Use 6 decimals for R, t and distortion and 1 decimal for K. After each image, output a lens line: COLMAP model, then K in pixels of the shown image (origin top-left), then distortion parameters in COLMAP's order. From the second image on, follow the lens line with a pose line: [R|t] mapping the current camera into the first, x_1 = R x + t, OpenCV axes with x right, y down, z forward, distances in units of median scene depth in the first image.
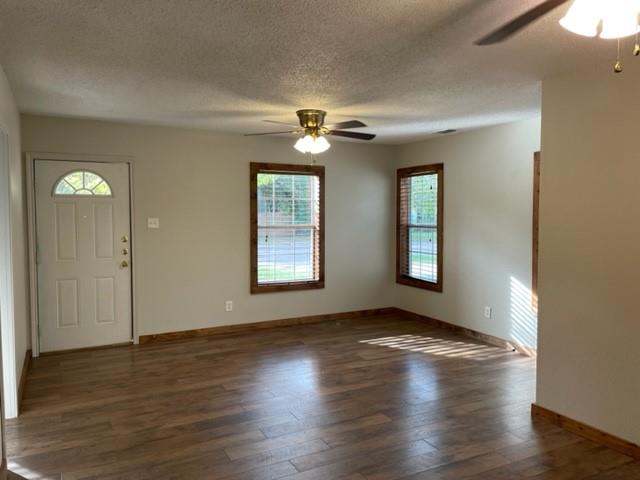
lens RADIAL K [[491.8, 0, 320.0], [0, 491.8, 240.0], [0, 0, 1]] dist [-0.005961, -0.005138]
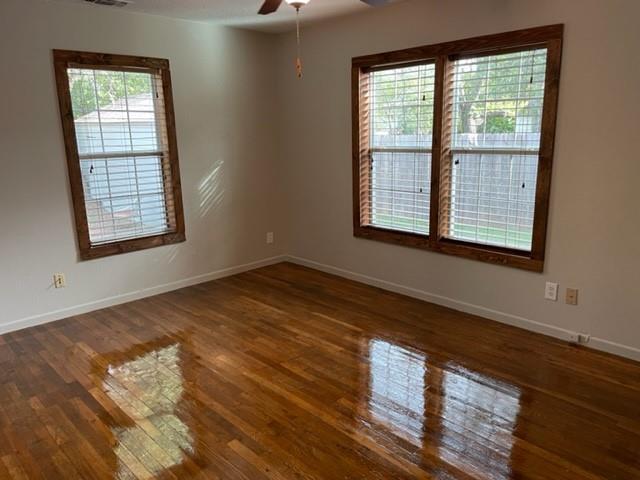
lens RADIAL K [[487.4, 0, 320.0], [0, 487.4, 240.0], [0, 0, 1]] dist [0.068475, -0.002426]
pose [[0.920115, -0.104670, 0.377403, -0.153574], [0.041986, 0.984435, 0.170662, -0.026601], [-0.389392, -0.141183, 0.910188, 0.447815]]
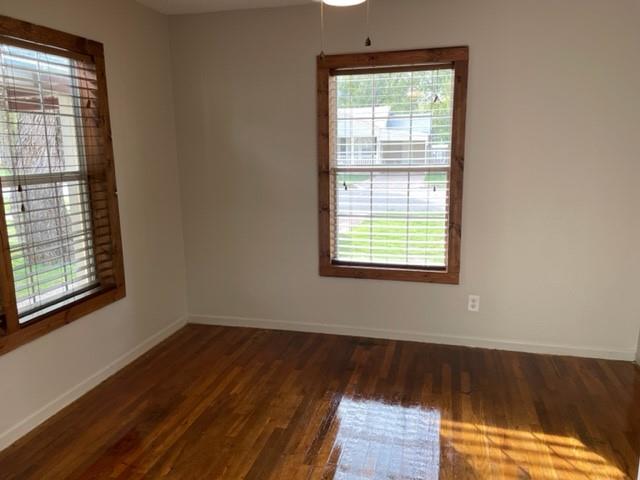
lens RADIAL K [[489.8, 0, 320.0], [0, 489.8, 240.0], [0, 0, 1]] dist [-0.001665, -0.002247]
pose [[0.590623, -0.173092, 0.788165, -0.224051], [0.073855, 0.984219, 0.160805, -0.036097], [-0.803561, -0.036765, 0.594086, 0.610808]]
